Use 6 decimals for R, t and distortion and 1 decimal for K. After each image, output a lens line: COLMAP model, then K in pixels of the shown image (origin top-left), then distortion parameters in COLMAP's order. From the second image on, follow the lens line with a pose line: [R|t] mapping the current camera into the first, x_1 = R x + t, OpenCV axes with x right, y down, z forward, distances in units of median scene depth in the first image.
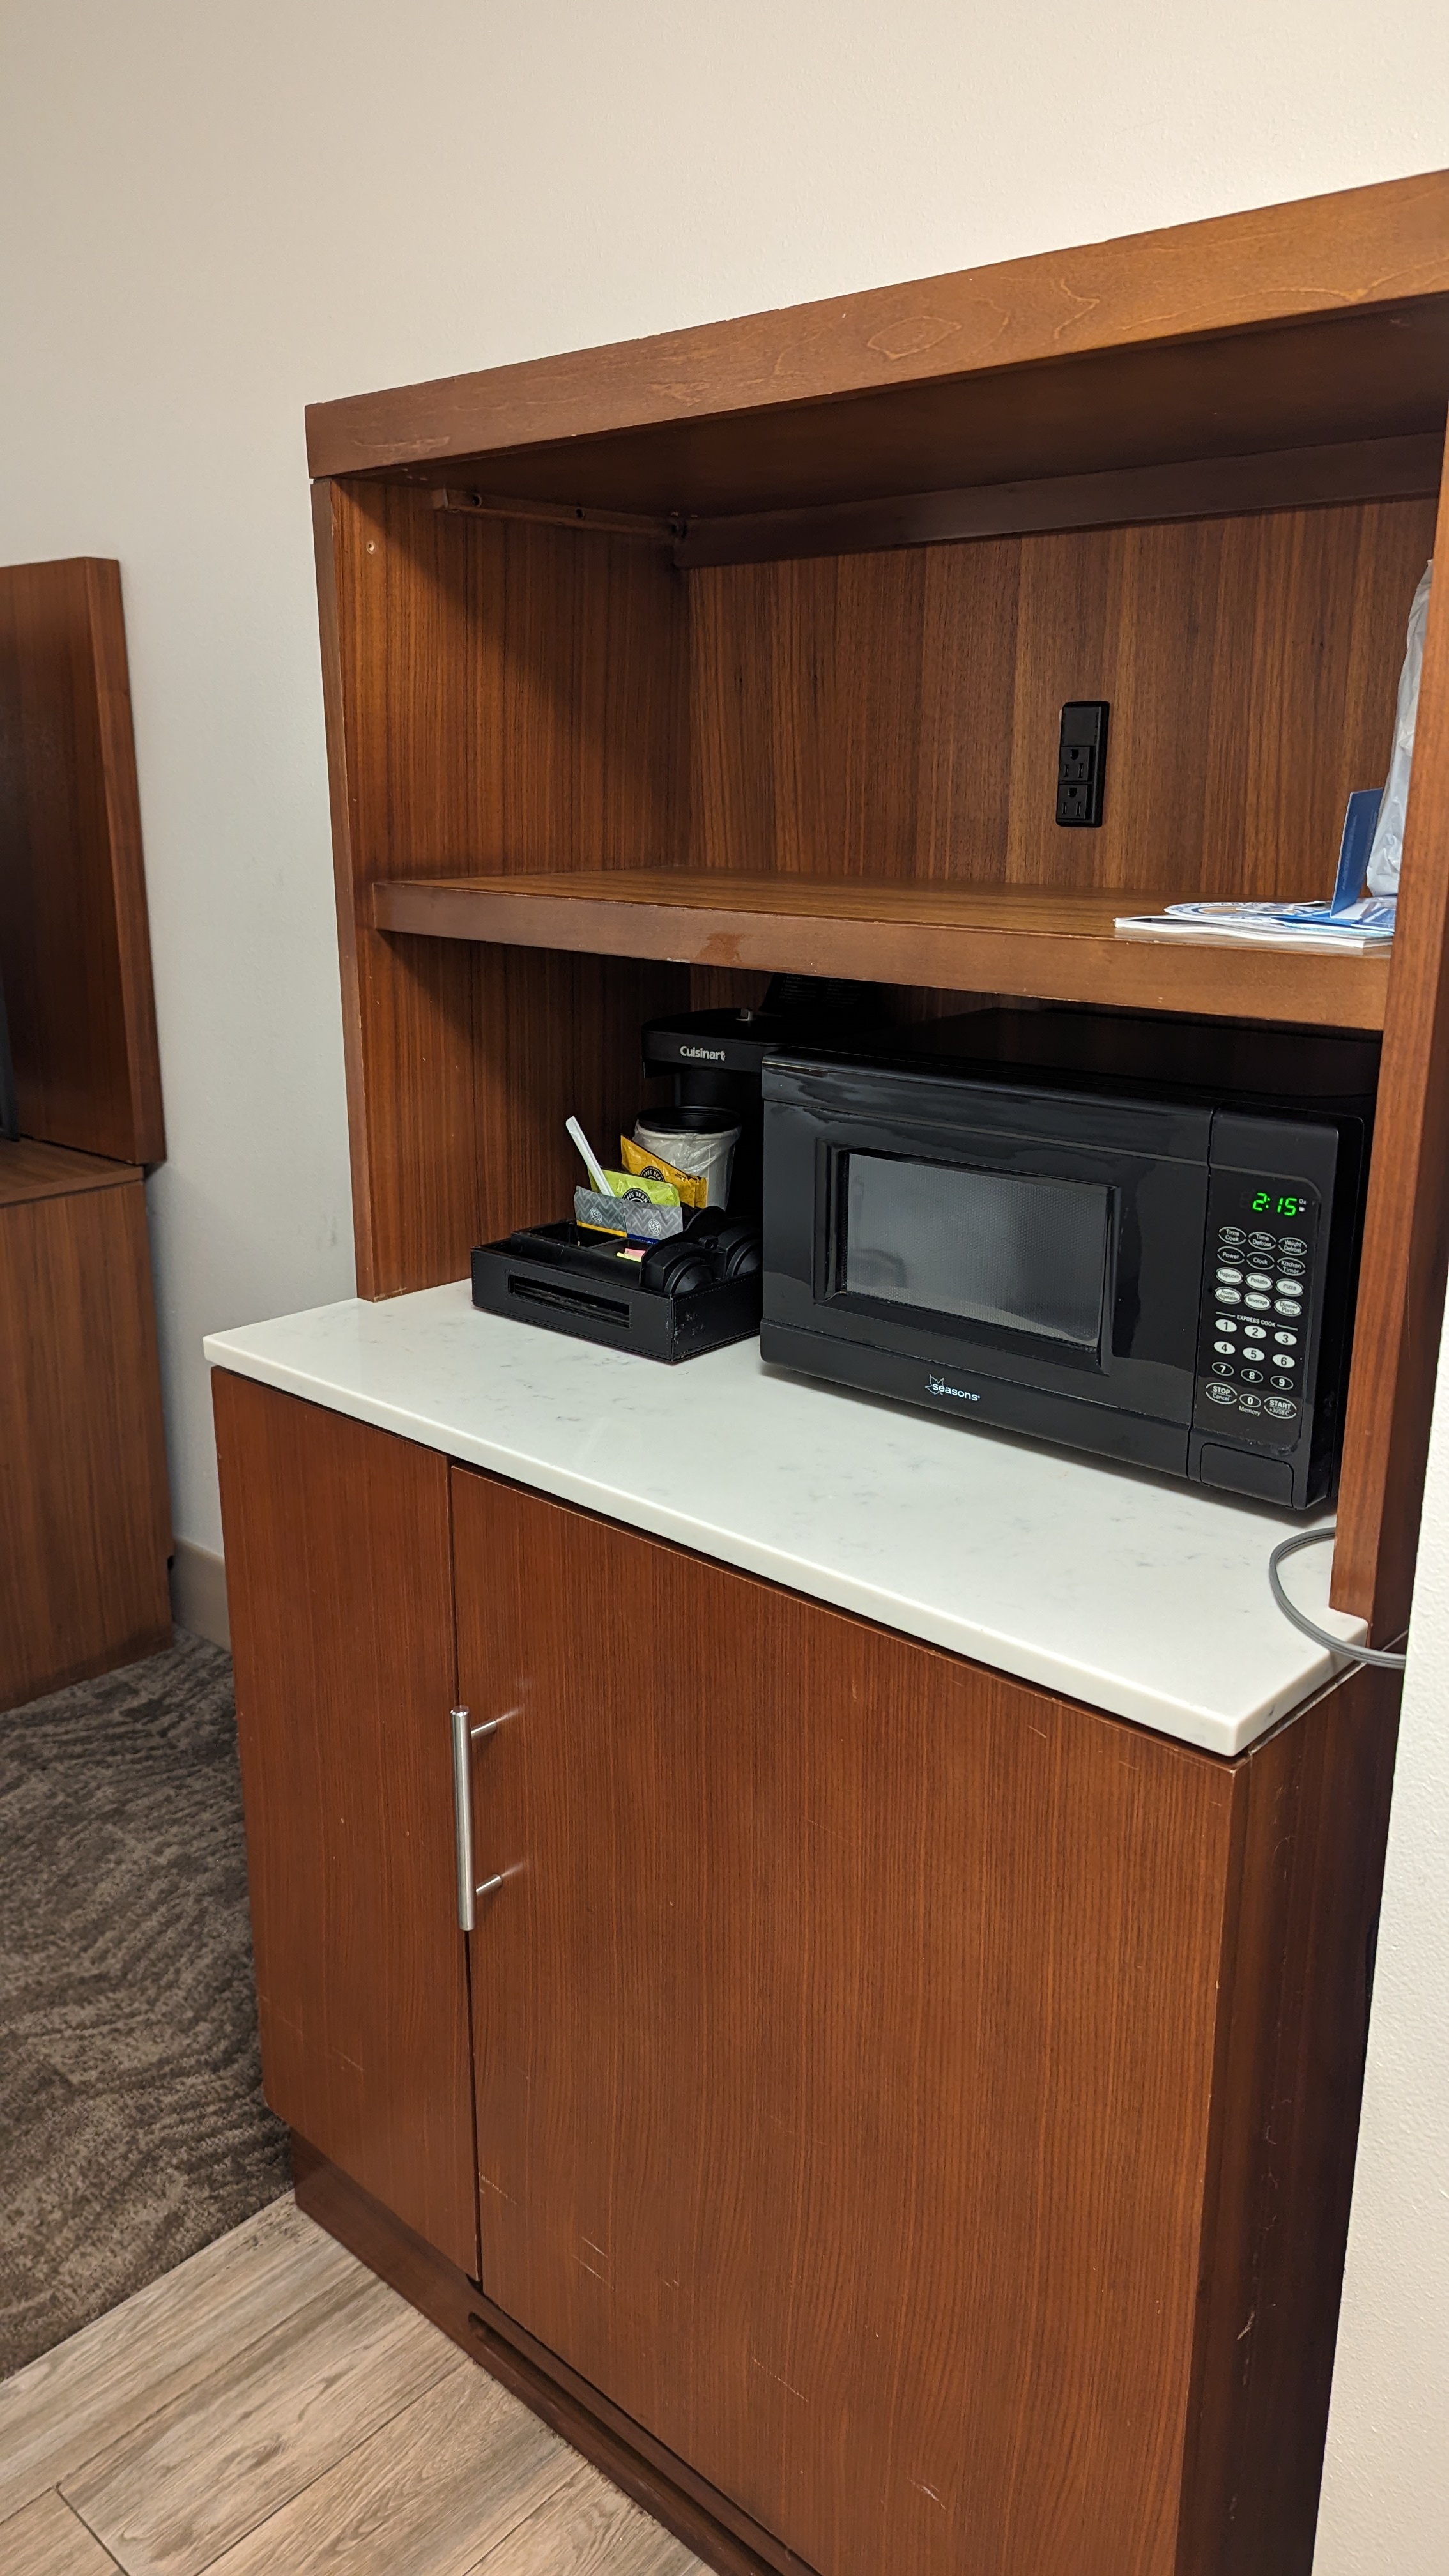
lens RADIAL K [[1846.2, 0, 712.2], [0, 1846.2, 1283.3], [0, 0, 1]] dist [0.046211, -0.036861]
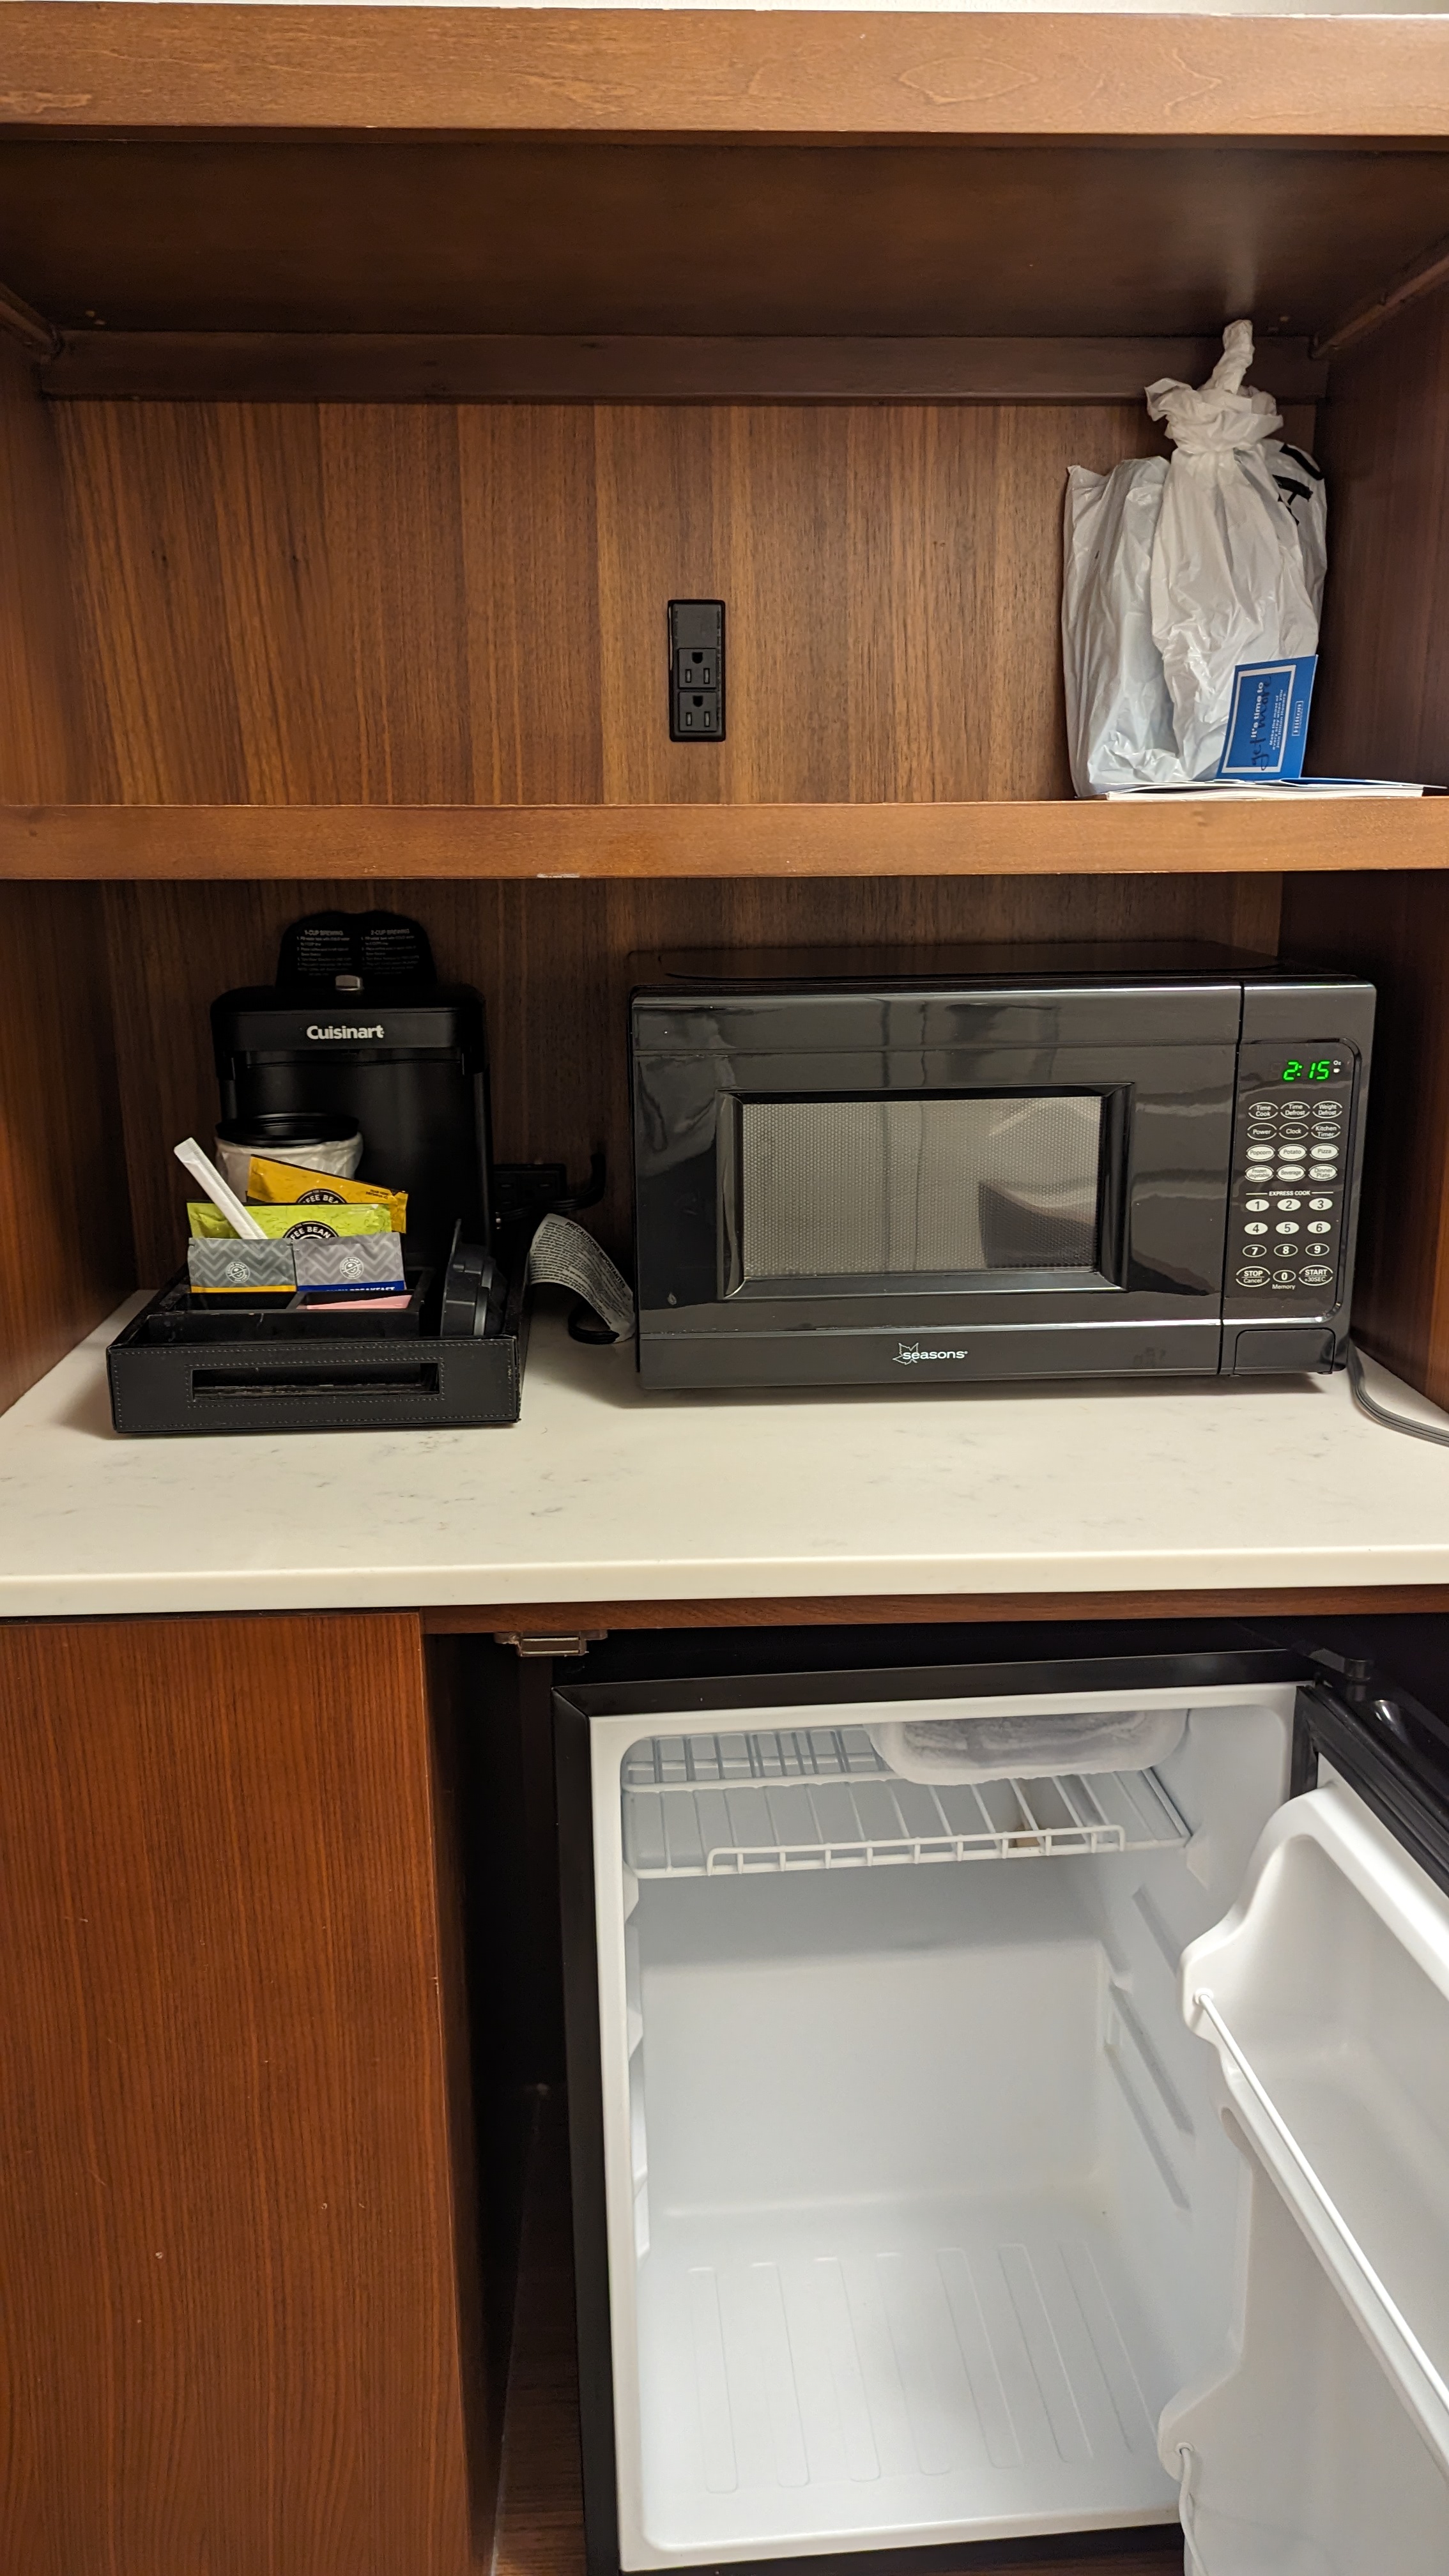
lens RADIAL K [[1846.2, 0, 730.3], [0, 1846.2, 1282.7], [0, 0, 1]] dist [0.046211, -0.036861]
pose [[0.700499, -0.176840, 0.691397, -0.473206], [0.201754, 0.978364, 0.045828, -0.030043], [-0.684541, 0.107390, 0.721021, 0.388521]]
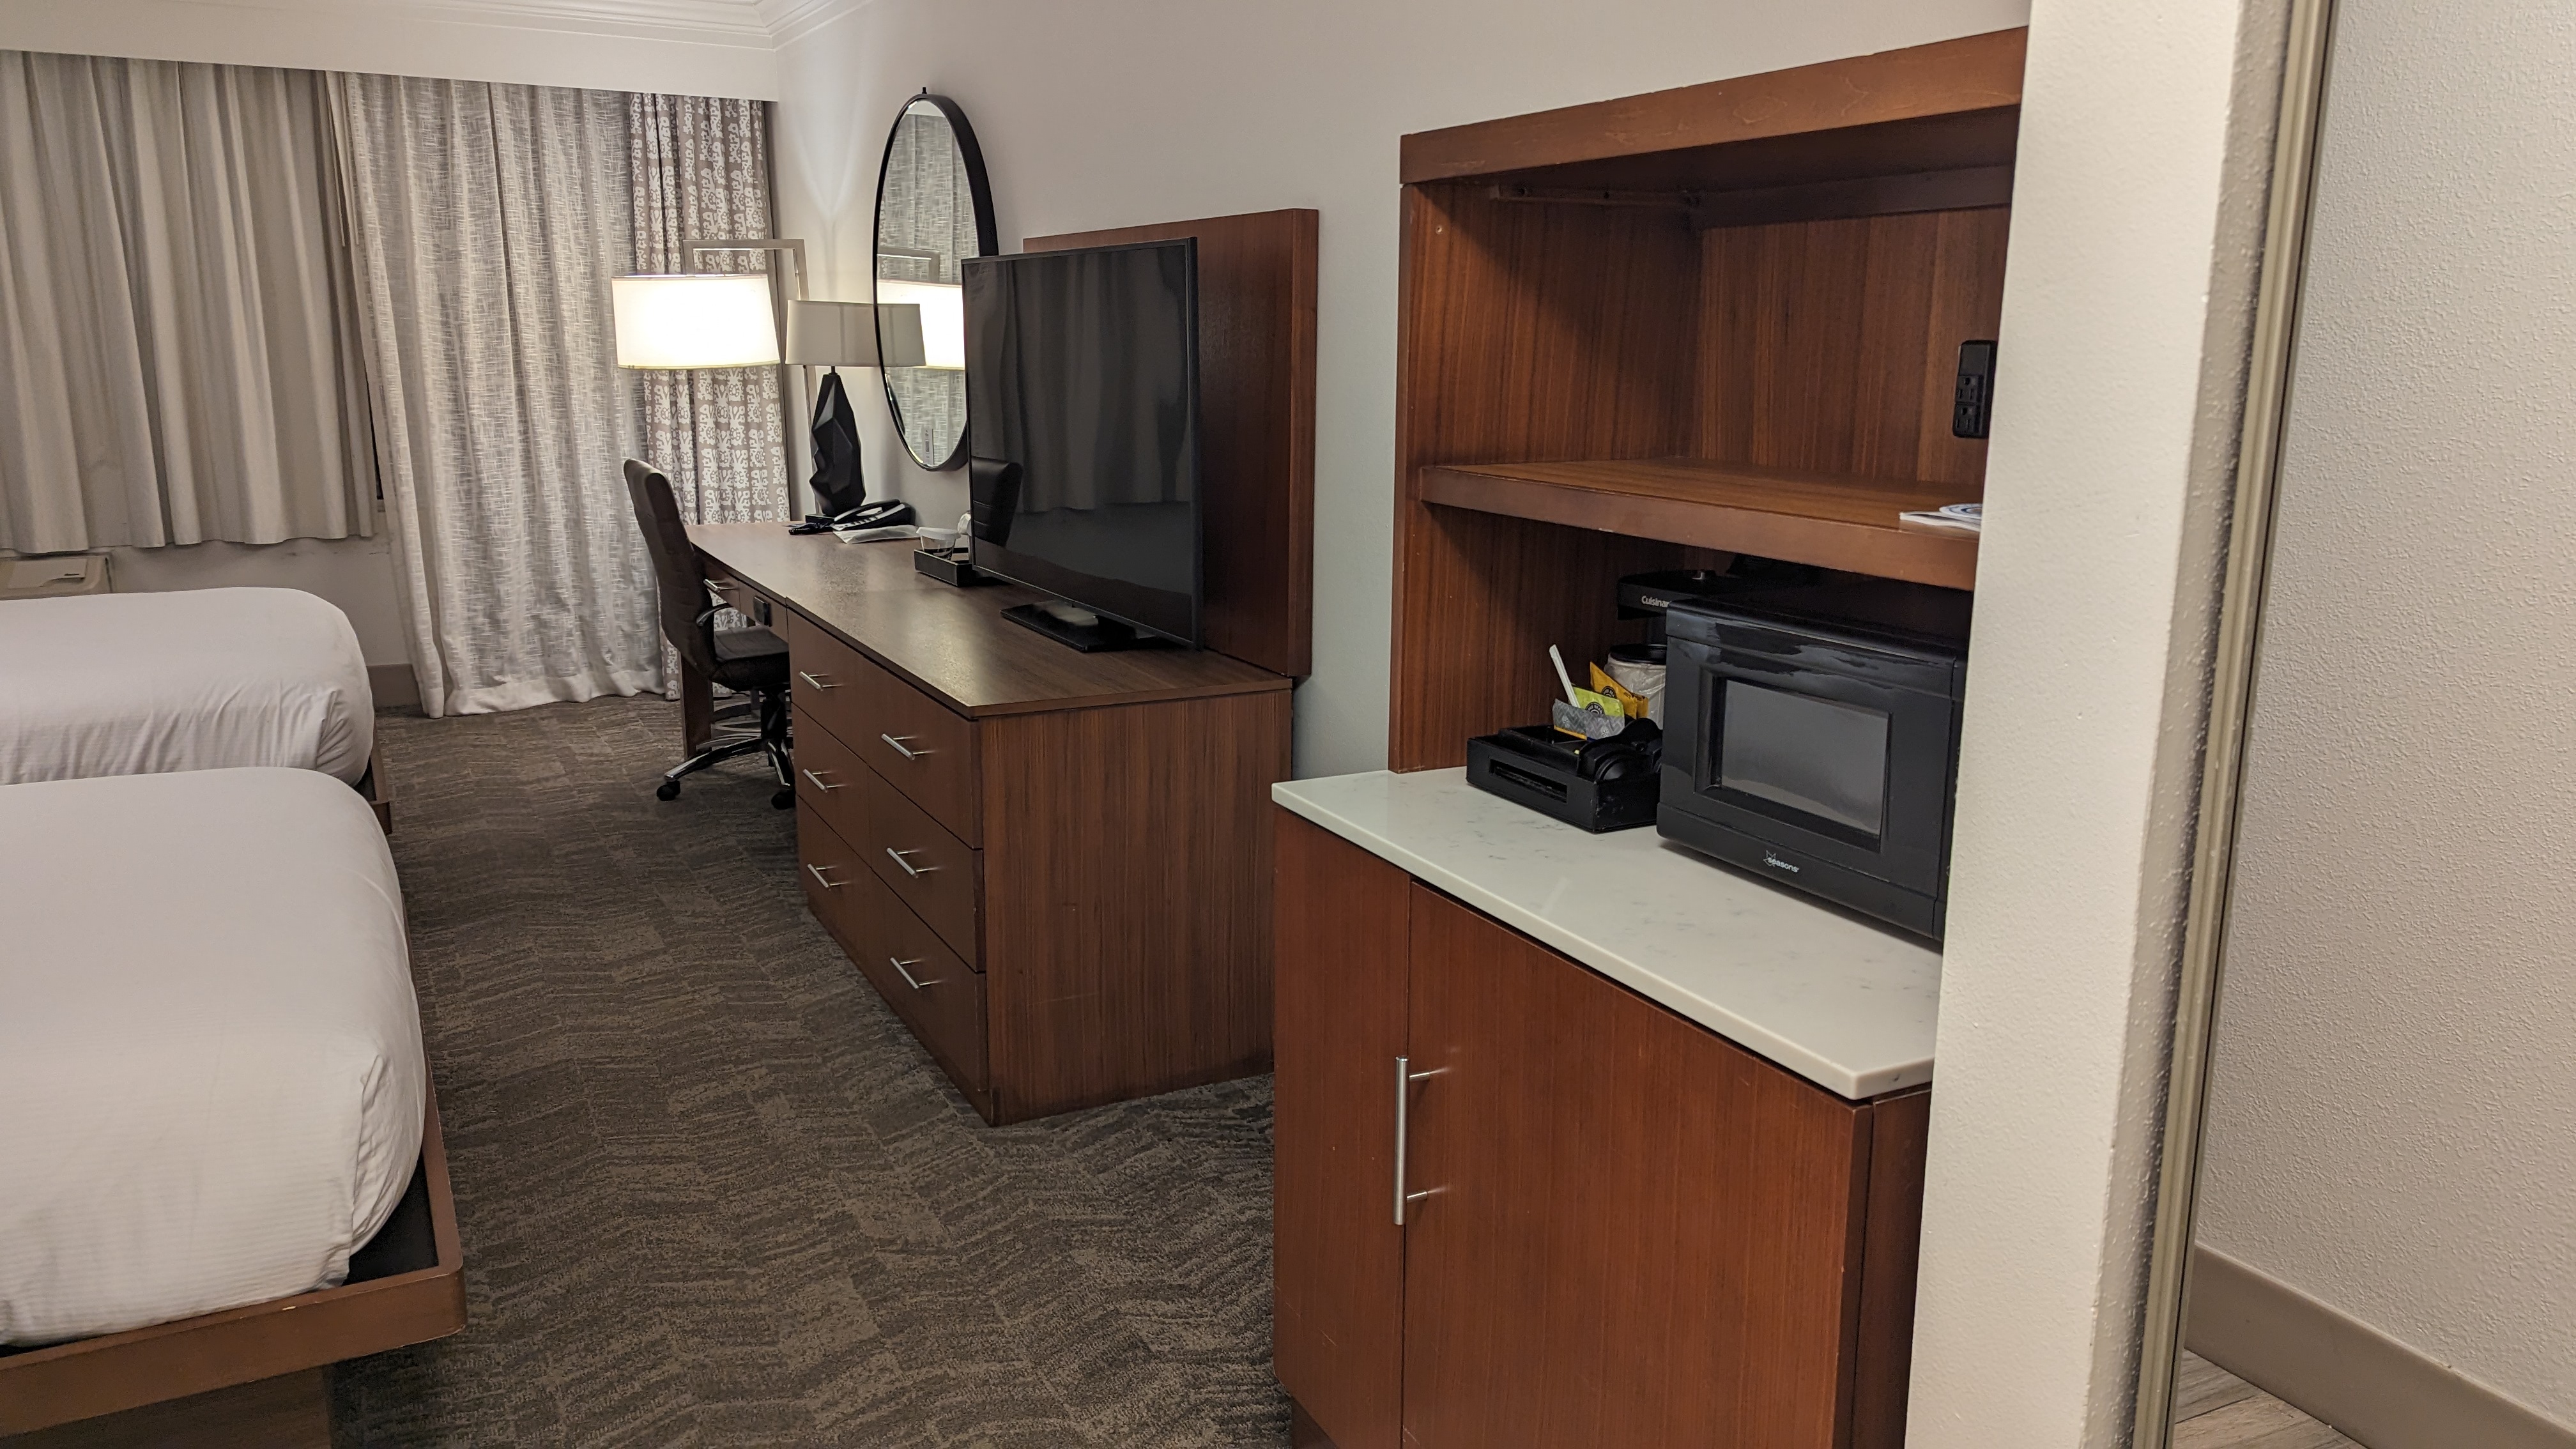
lens RADIAL K [[1846.2, 0, 1275.1], [0, 1846.2, 734.5], [0, 0, 1]] dist [0.046211, -0.036861]
pose [[0.935540, 0.078947, -0.344284, 0.214066], [-0.099107, 0.994218, -0.041326, 0.050949], [0.339031, 0.072783, 0.937956, -0.324050]]
